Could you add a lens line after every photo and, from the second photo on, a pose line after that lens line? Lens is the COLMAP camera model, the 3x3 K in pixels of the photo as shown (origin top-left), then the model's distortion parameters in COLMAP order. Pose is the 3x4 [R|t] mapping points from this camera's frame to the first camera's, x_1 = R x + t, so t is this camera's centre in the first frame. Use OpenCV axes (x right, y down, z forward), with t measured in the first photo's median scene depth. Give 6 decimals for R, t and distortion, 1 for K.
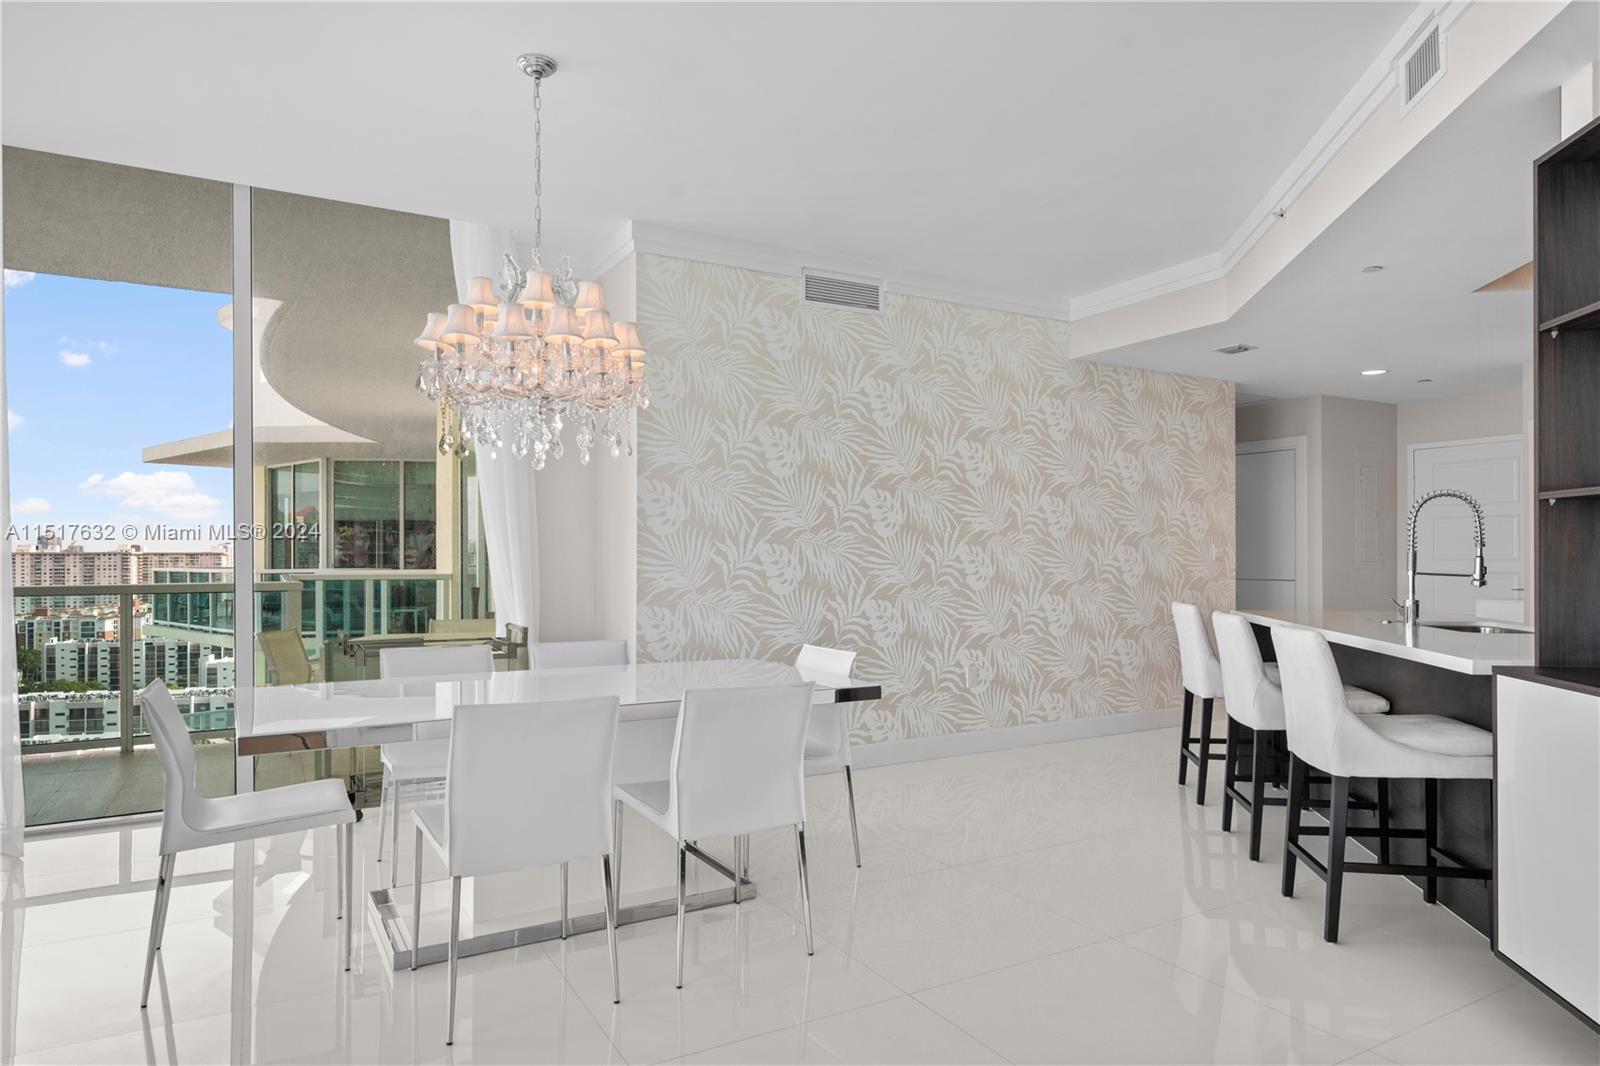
lens RADIAL K [[939.8, 0, 758.0], [0, 939.8, 550.7], [0, 0, 1]] dist [-0.003067, -0.000263]
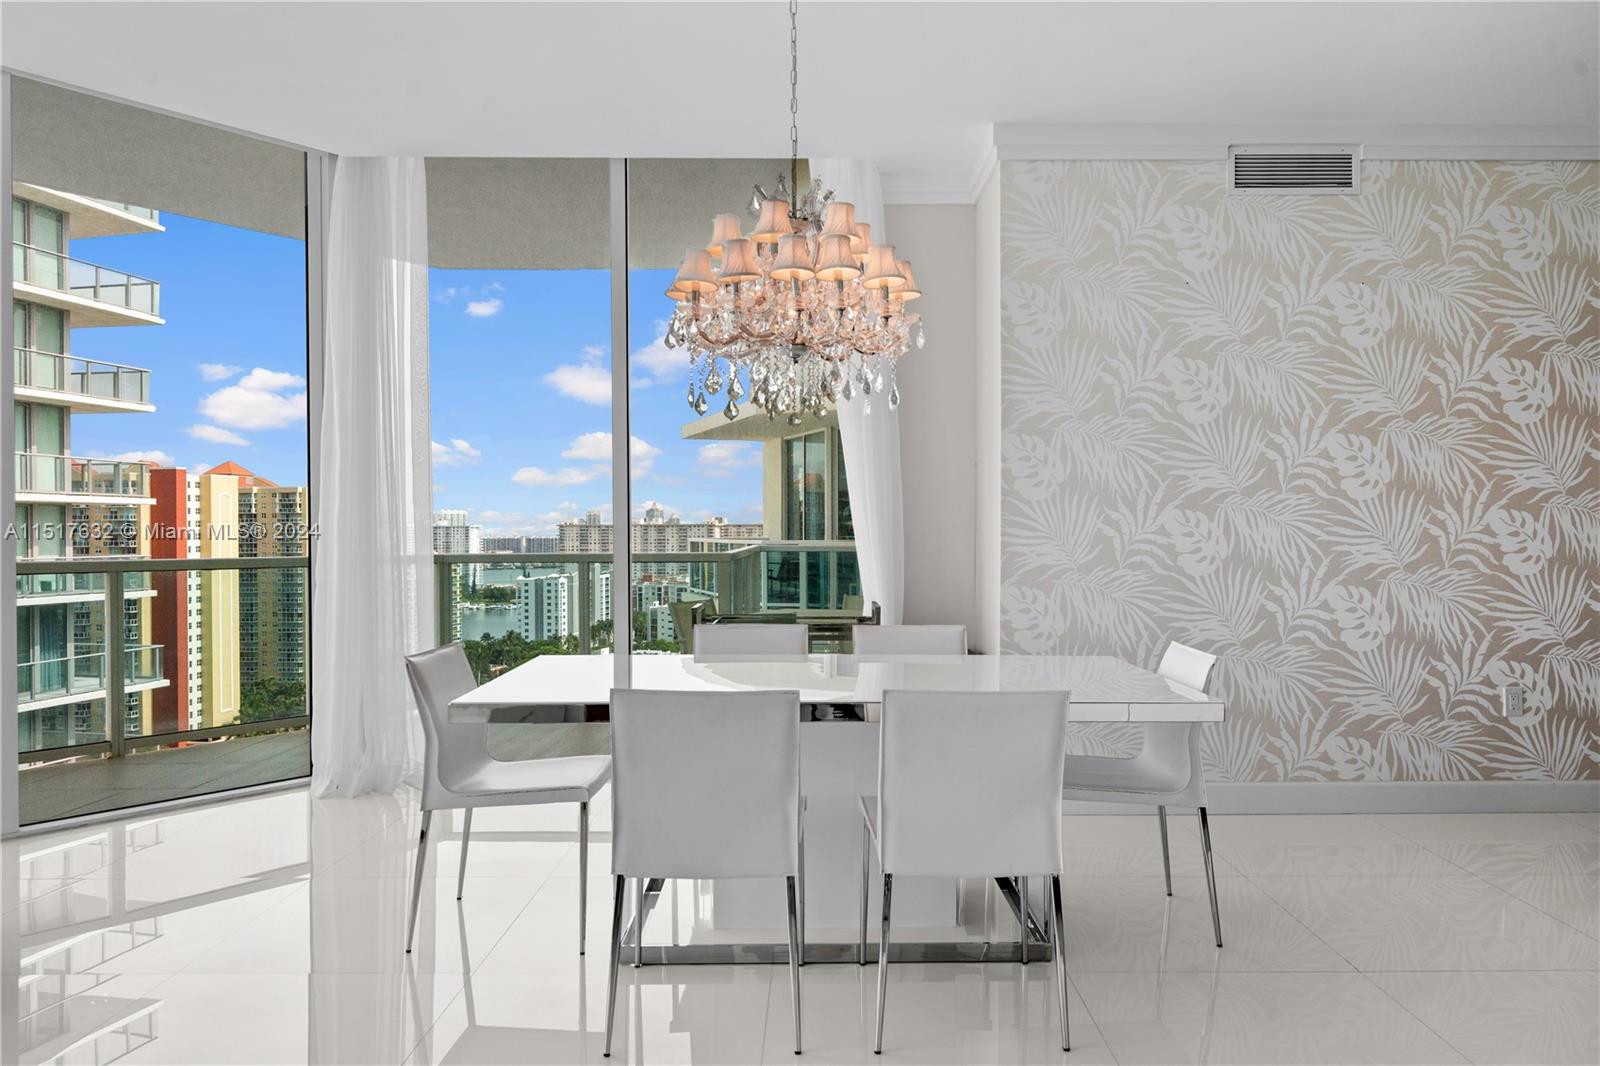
lens RADIAL K [[1050.4, 0, 800.6], [0, 1050.4, 535.3], [0, 0, 1]] dist [-0.005112, -0.000936]
pose [[0.879612, 0.003596, -0.475678, 0.152589], [0.002803, 0.999915, 0.012742, 0.001406], [0.475683, -0.012541, 0.879527, 0.089763]]
